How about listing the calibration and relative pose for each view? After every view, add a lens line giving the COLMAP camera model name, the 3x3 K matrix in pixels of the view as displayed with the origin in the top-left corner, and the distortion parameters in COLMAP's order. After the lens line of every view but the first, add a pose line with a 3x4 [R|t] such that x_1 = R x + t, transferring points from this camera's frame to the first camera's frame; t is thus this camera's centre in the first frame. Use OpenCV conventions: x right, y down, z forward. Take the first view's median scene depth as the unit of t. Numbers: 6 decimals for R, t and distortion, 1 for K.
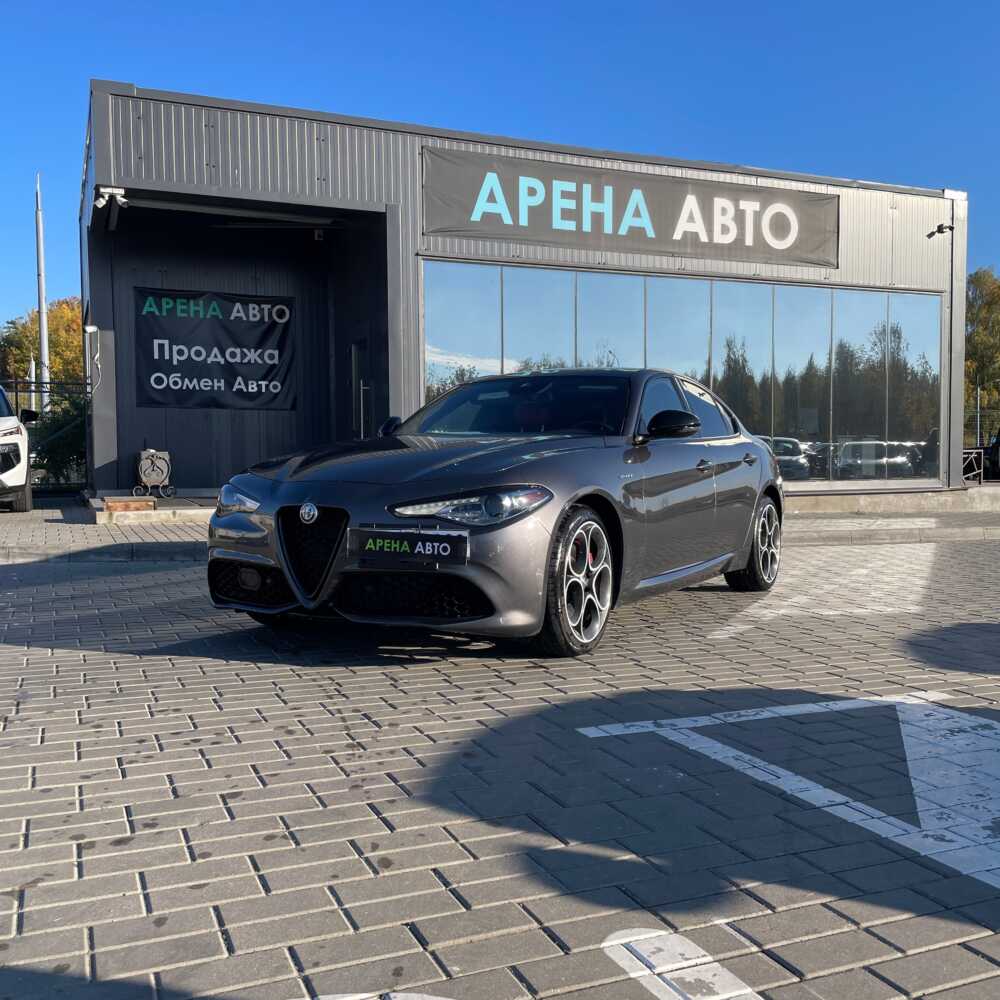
lens RADIAL K [[1029.0, 0, 500.0], [0, 1029.0, 500.0], [0, 0, 1]] dist [0.055350, -0.052594]
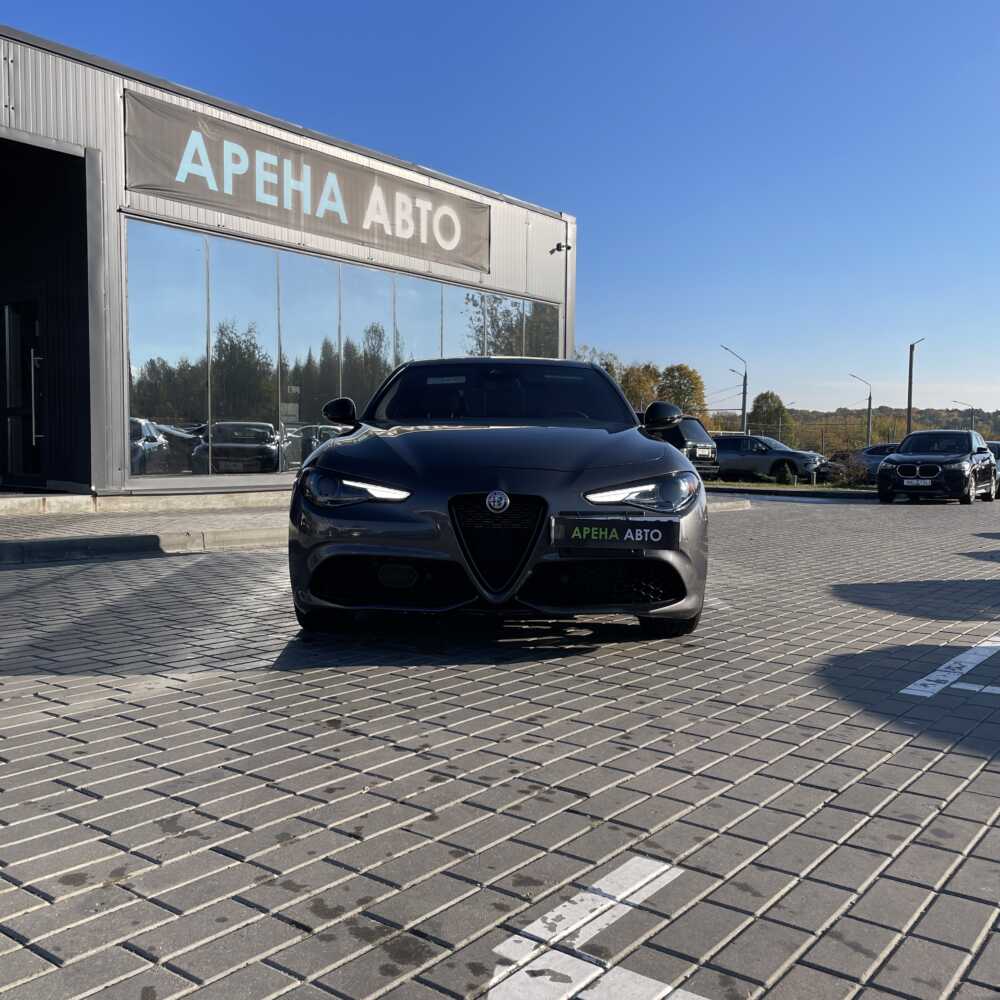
lens RADIAL K [[1021.5, 0, 500.0], [0, 1021.5, 500.0], [0, 0, 1]] dist [0.057056, -0.088927]
pose [[0.865992, -0.011450, 0.499927, -0.224493], [0.005107, 0.999888, 0.014054, -0.000595], [-0.500032, -0.009617, 0.865954, 0.066823]]
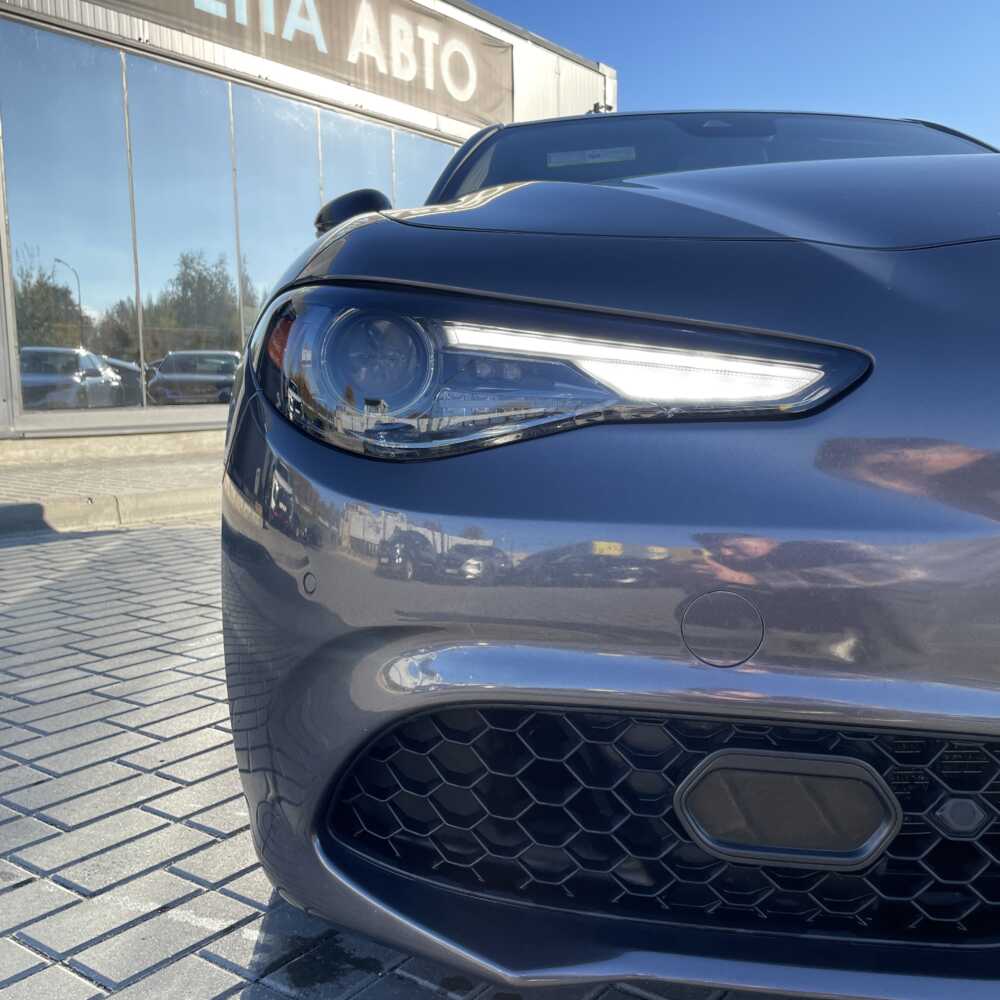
lens RADIAL K [[1021.5, 0, 500.0], [0, 1021.5, 500.0], [0, 0, 1]] dist [0.057056, -0.088927]
pose [[0.854546, -0.063705, 0.515455, -0.136788], [0.028978, 0.996751, 0.075148, 0.004291], [-0.518567, -0.049281, 0.853615, 0.319137]]
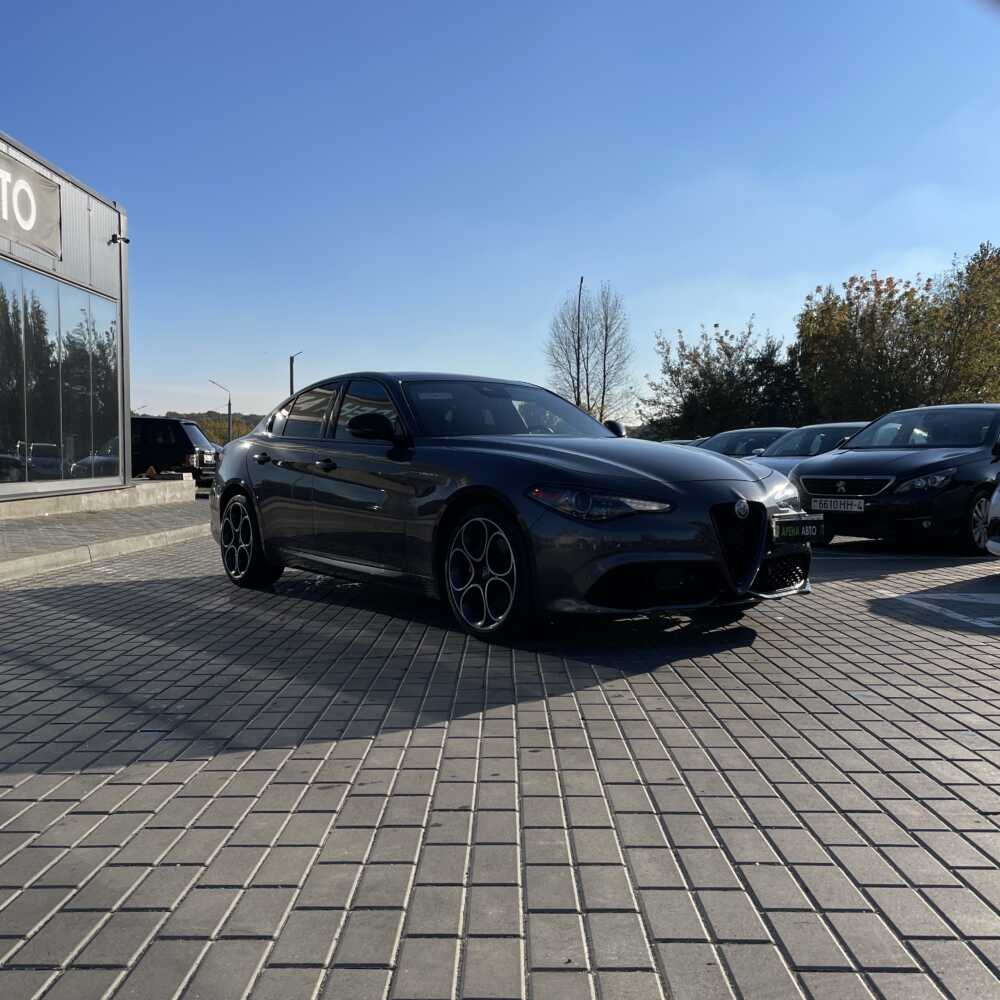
lens RADIAL K [[1021.5, 0, 500.0], [0, 1021.5, 500.0], [0, 0, 1]] dist [0.057056, -0.088927]
pose [[0.391900, -0.033745, 0.919389, -0.444653], [0.031834, 0.999226, 0.023105, -0.010233], [-0.919457, 0.020213, 0.392671, 0.273771]]
